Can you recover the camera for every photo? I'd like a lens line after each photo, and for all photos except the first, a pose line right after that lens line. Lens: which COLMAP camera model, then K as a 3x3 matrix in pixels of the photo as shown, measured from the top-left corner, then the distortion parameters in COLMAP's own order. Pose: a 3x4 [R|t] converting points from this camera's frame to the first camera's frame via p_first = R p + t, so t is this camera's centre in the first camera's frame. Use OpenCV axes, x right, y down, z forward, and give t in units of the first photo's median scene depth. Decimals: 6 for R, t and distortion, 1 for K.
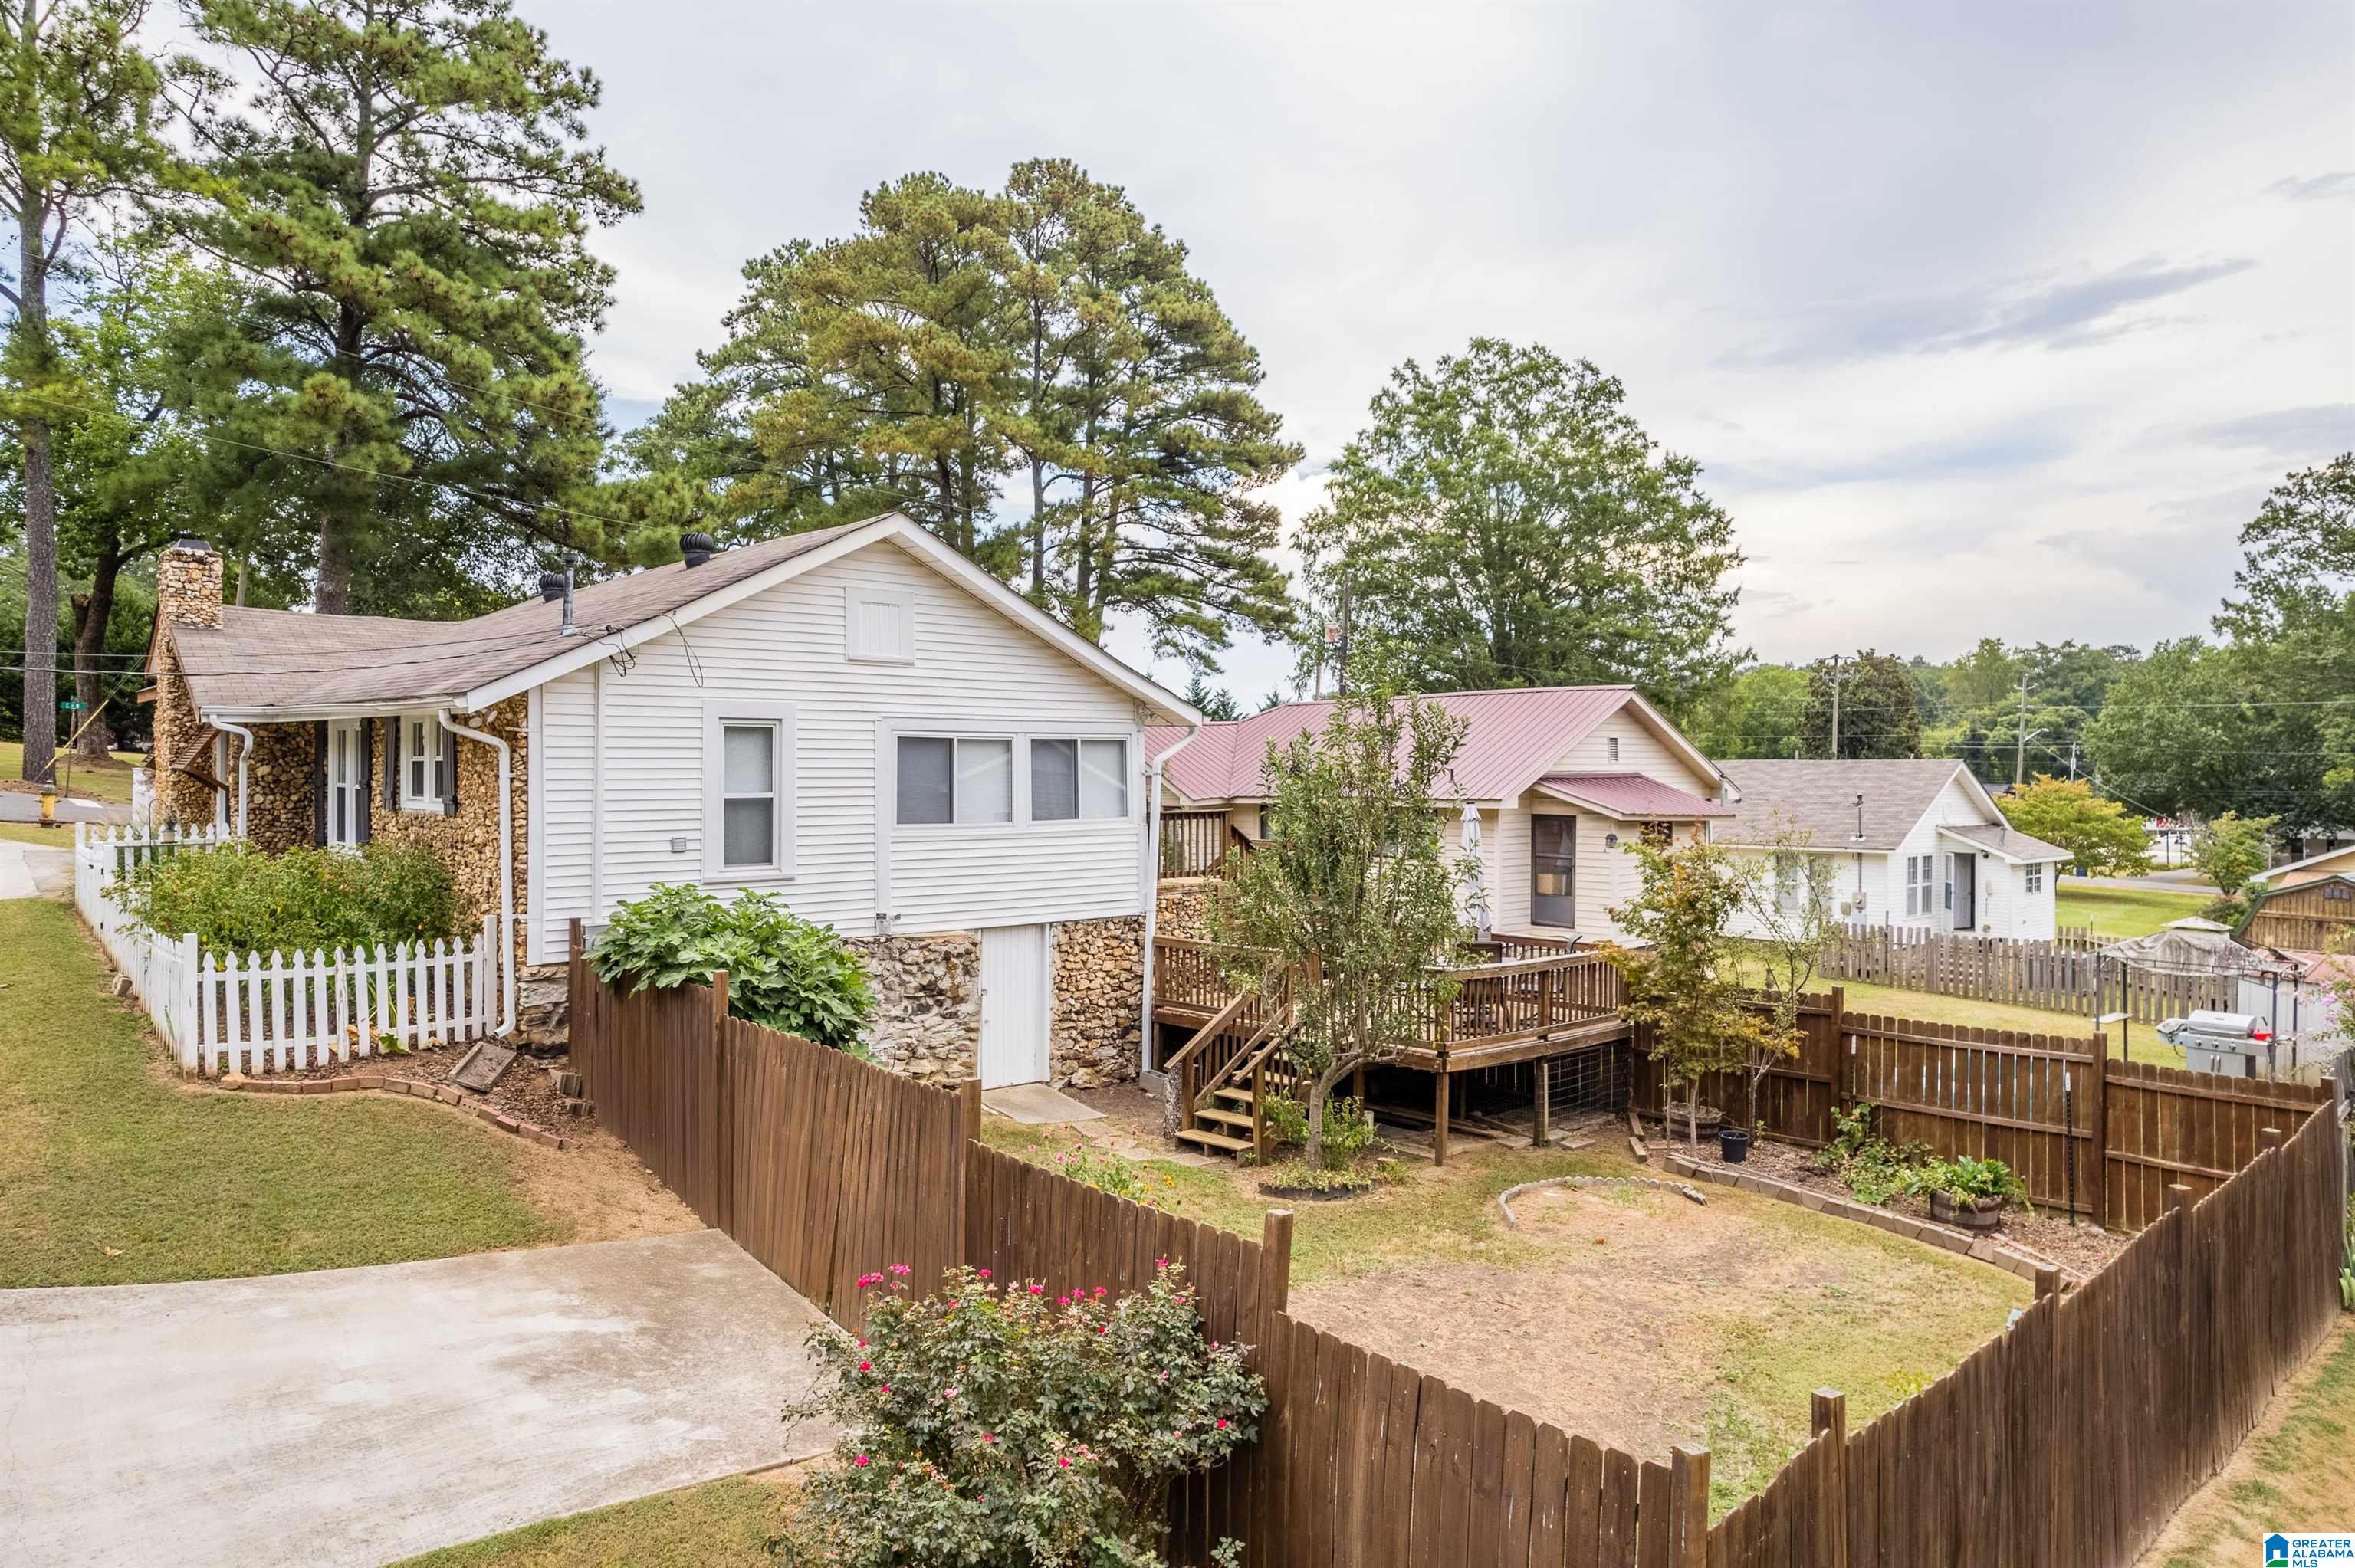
lens RADIAL K [[1508.7, 0, 1174.8], [0, 1508.7, 772.9], [0, 0, 1]] dist [-0.088206, 0.079875]
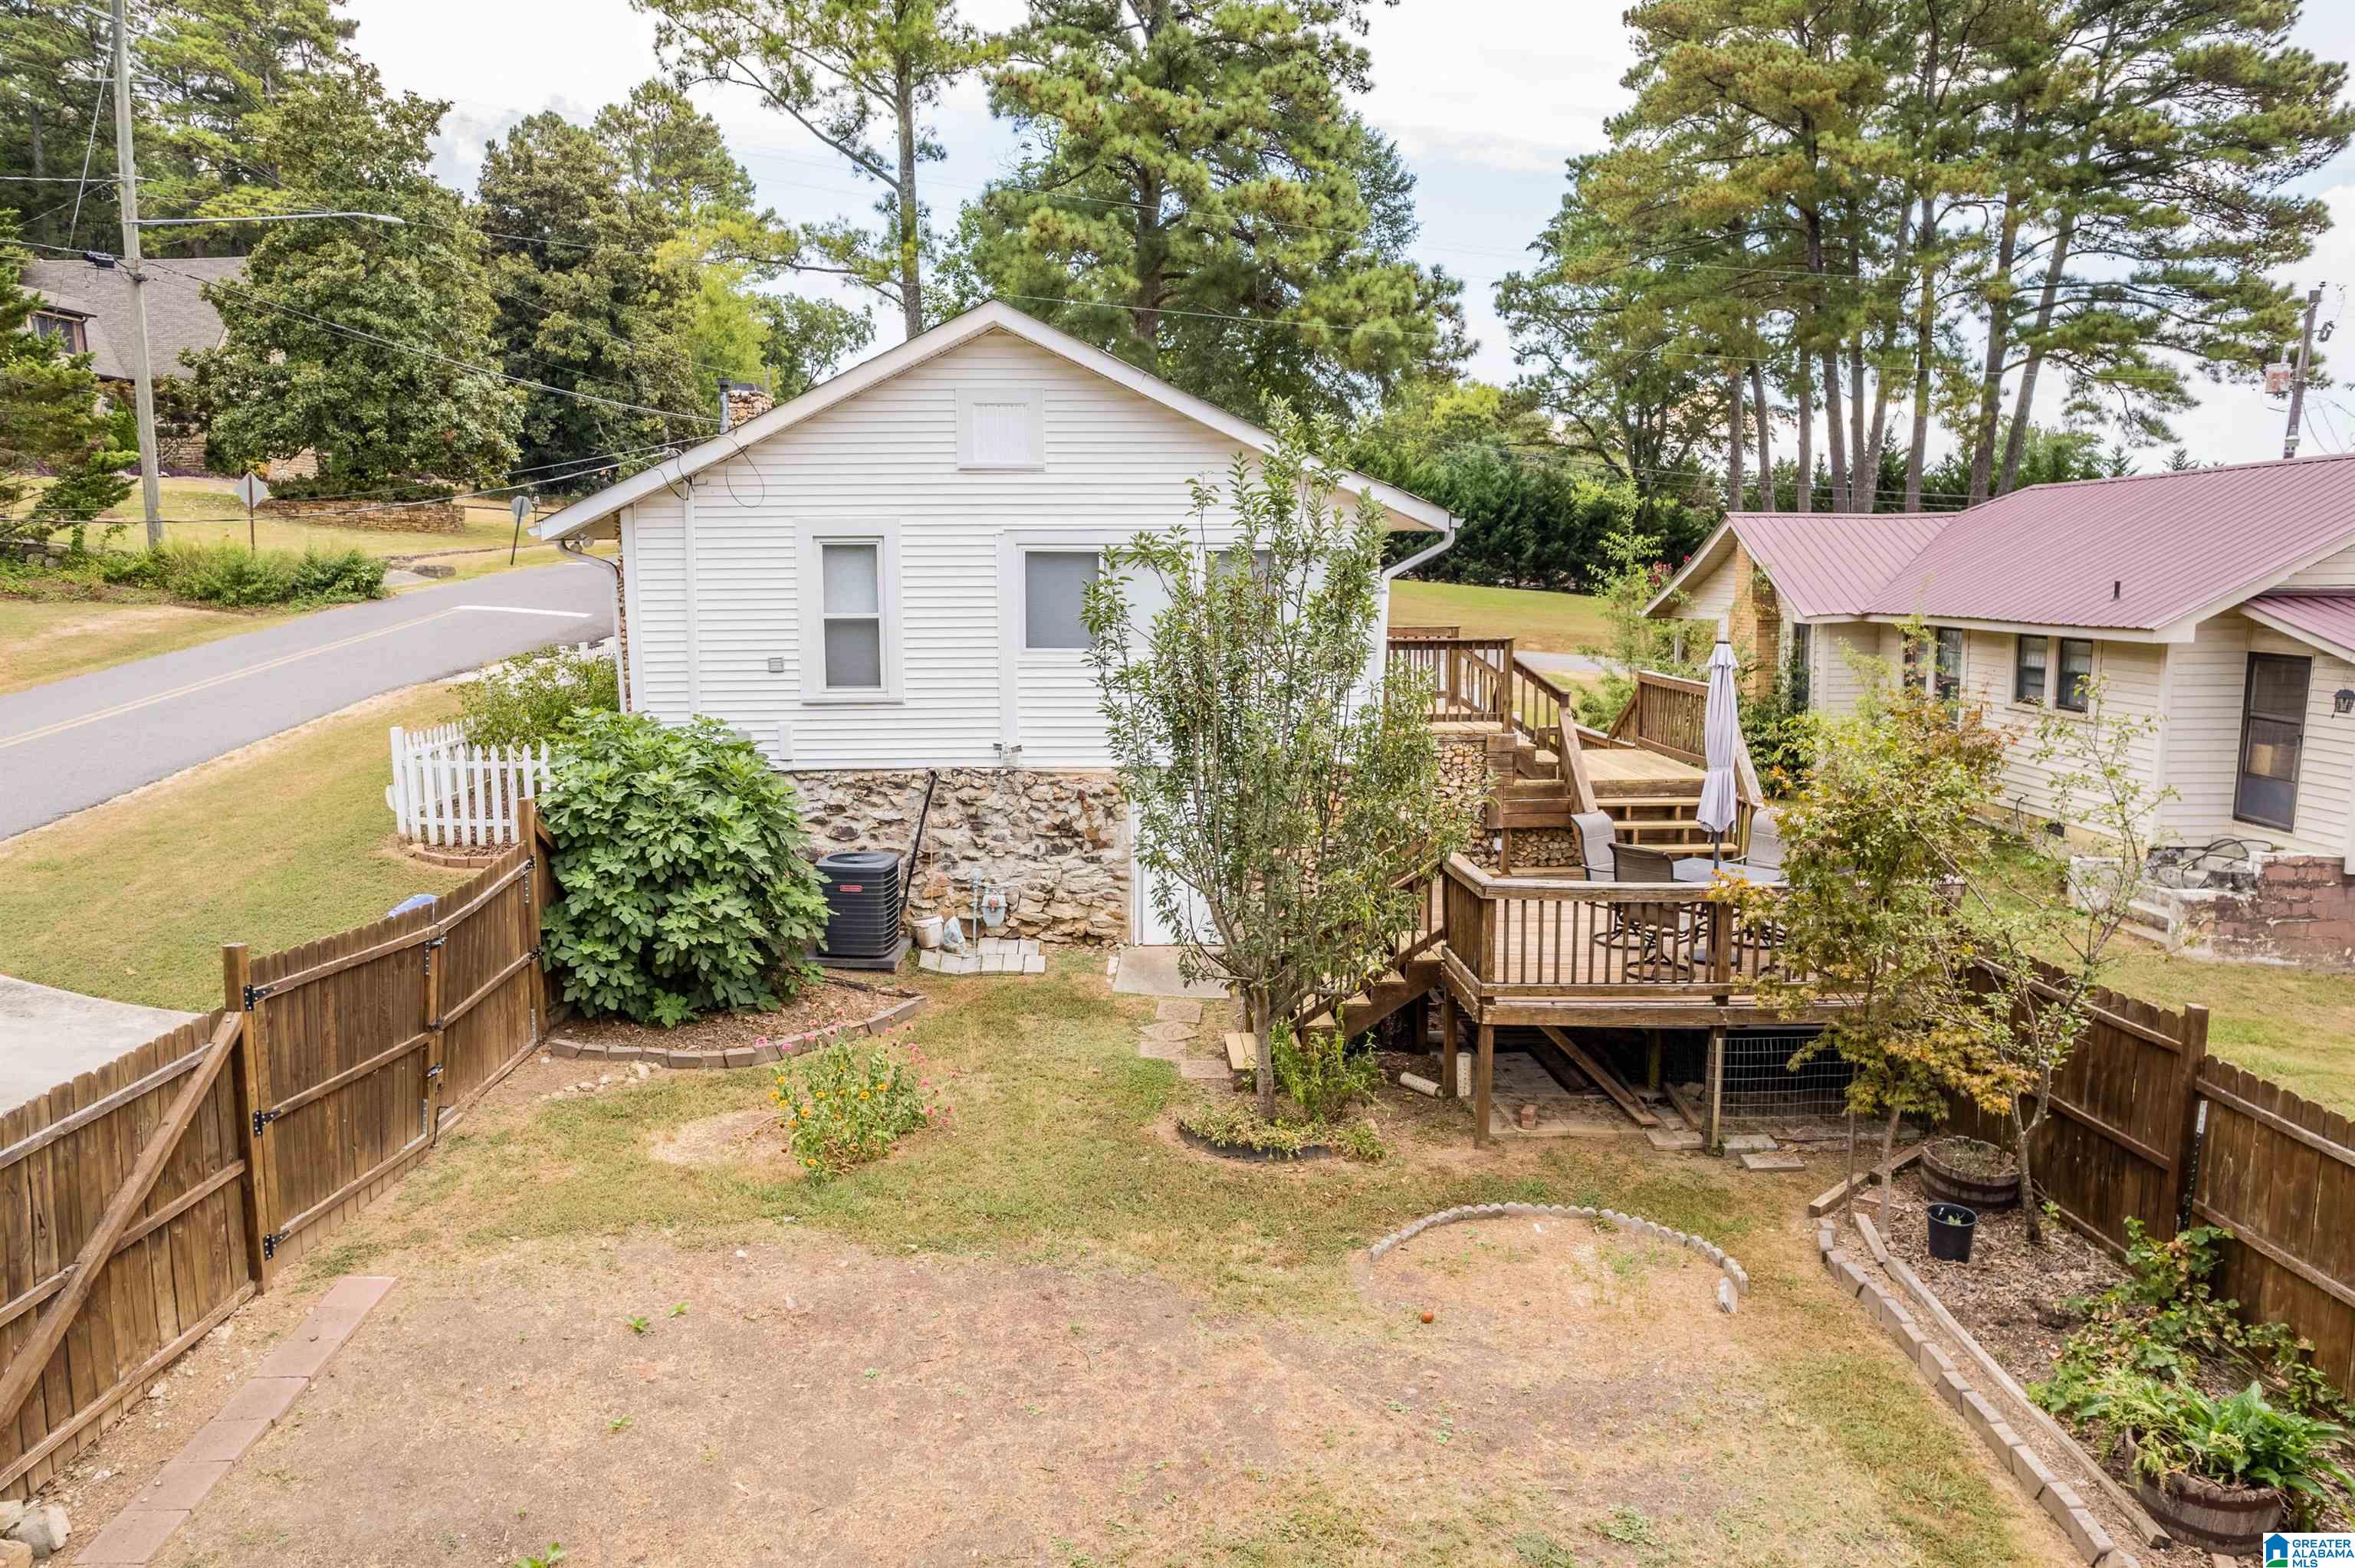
lens RADIAL K [[1508.7, 0, 1174.8], [0, 1508.7, 772.9], [0, 0, 1]] dist [-0.088206, 0.079875]
pose [[0.776830, 0.084148, -0.624062, 0.424423], [0.003057, 0.990516, 0.137366, -0.014704], [0.629703, -0.108618, 0.769205, 0.314269]]
